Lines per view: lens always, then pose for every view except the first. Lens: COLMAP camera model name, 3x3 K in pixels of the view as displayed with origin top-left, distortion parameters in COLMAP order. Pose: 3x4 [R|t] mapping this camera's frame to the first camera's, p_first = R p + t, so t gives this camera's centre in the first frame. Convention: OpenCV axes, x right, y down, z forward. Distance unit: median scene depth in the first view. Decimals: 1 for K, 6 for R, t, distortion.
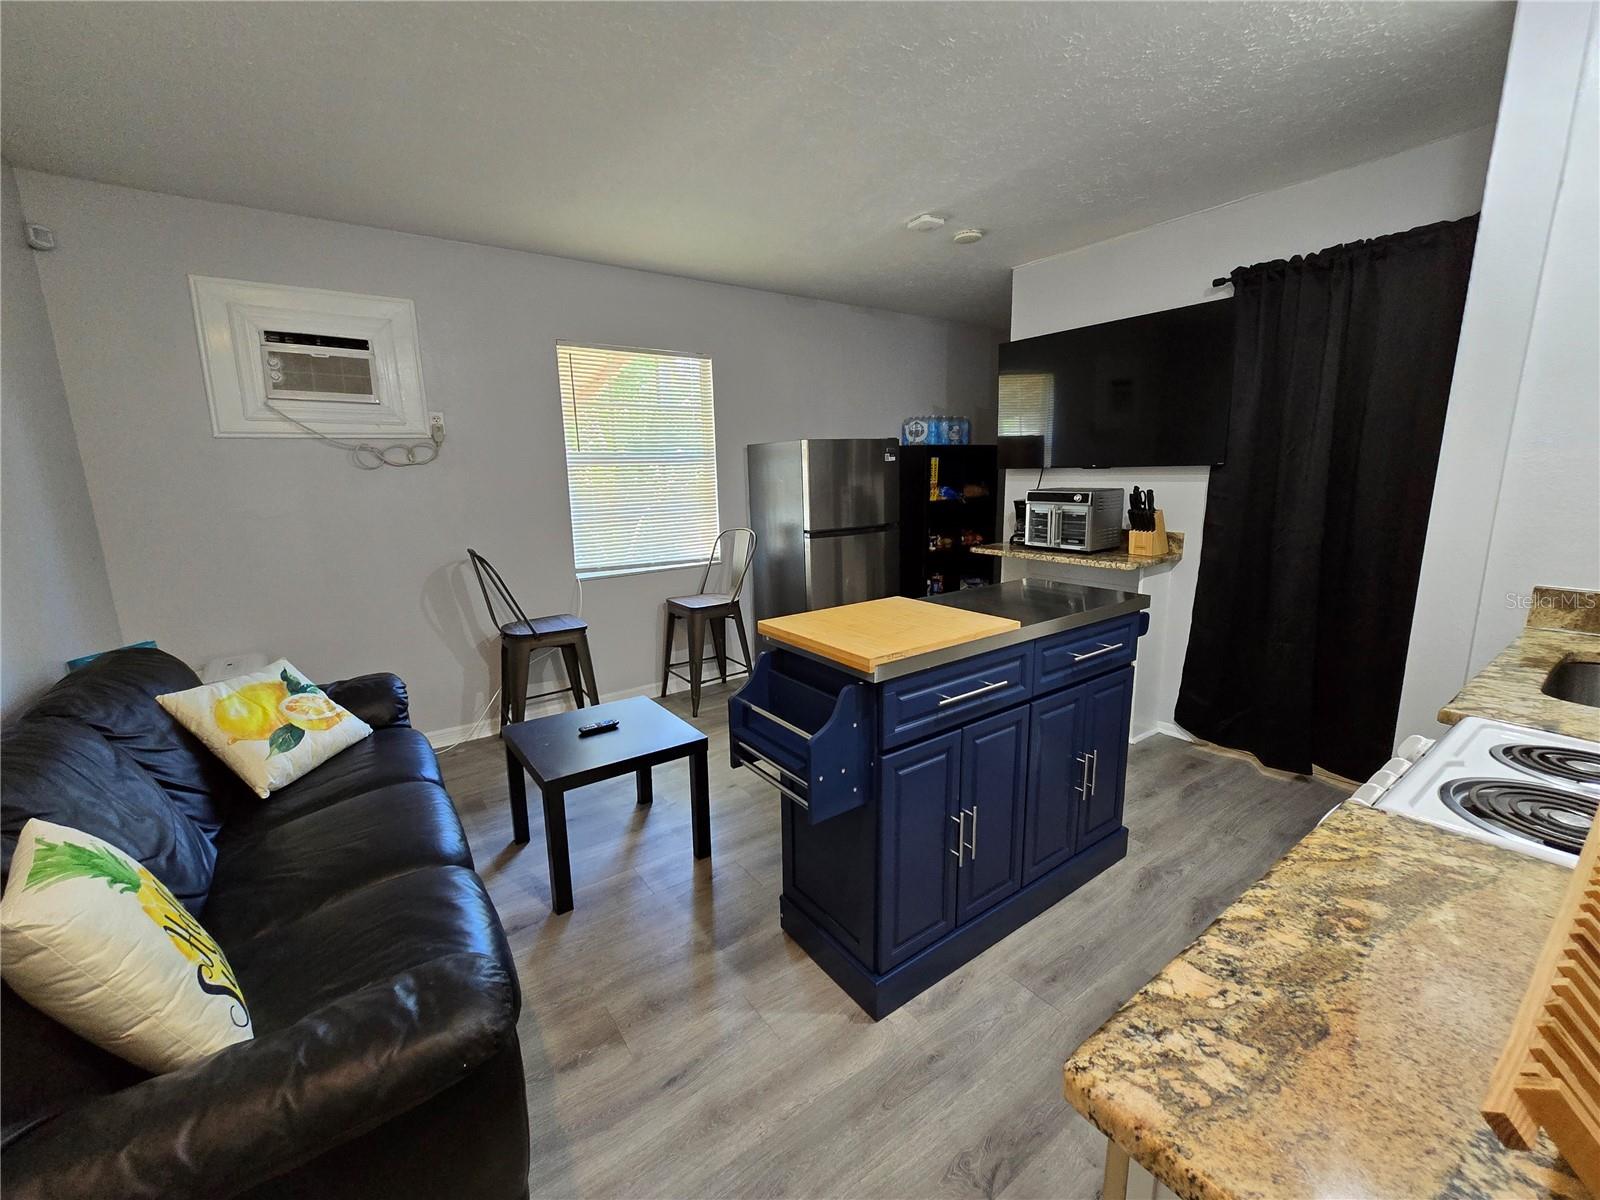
lens RADIAL K [[654.8, 0, 797.7], [0, 654.8, 593.6], [0, 0, 1]] dist [-0.001445, 0.000937]
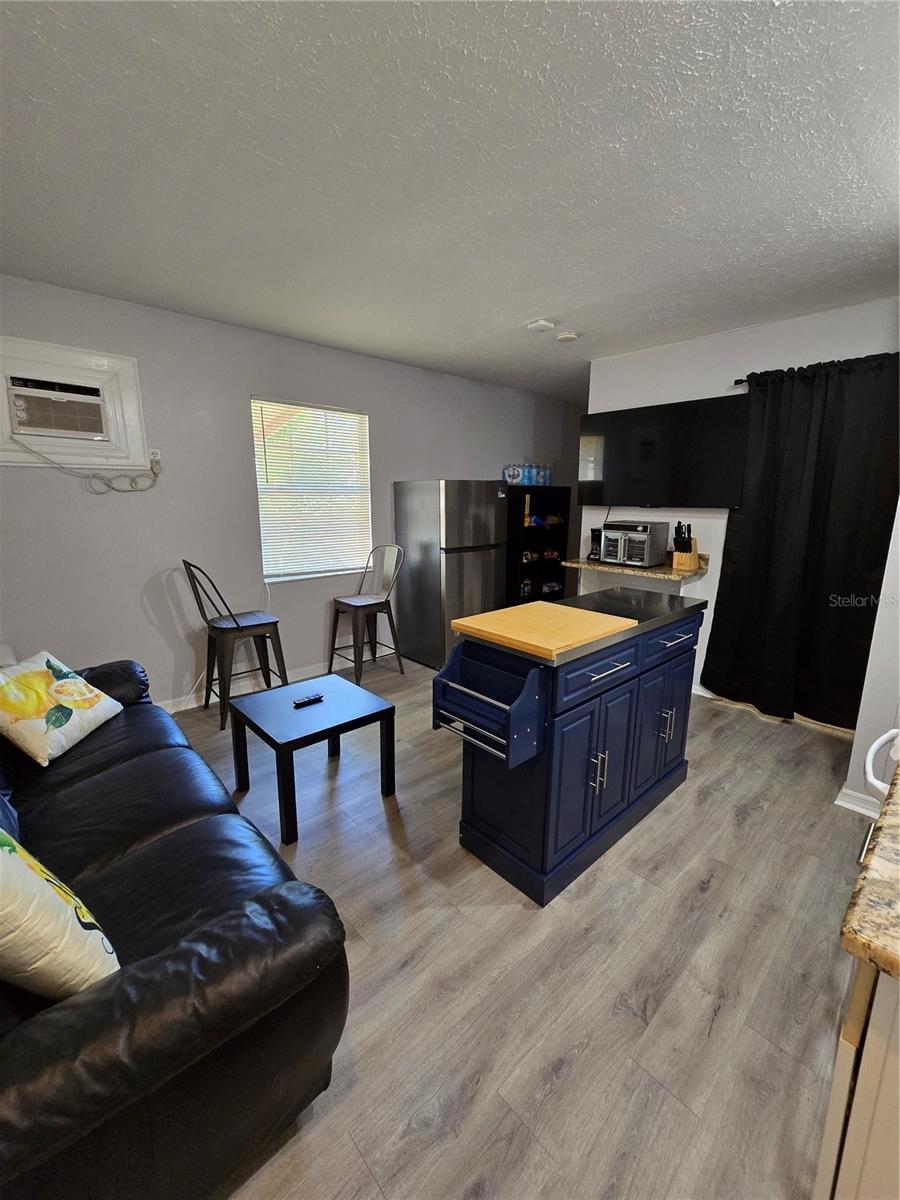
lens RADIAL K [[491.1, 0, 456.6], [0, 491.1, 596.7], [0, 0, 1]] dist [-0.001445, 0.000937]
pose [[0.991540, 0.002027, 0.129783, -0.119606], [-0.003906, 0.999891, 0.014219, -0.014213], [-0.129740, -0.014606, 0.991440, -0.003360]]
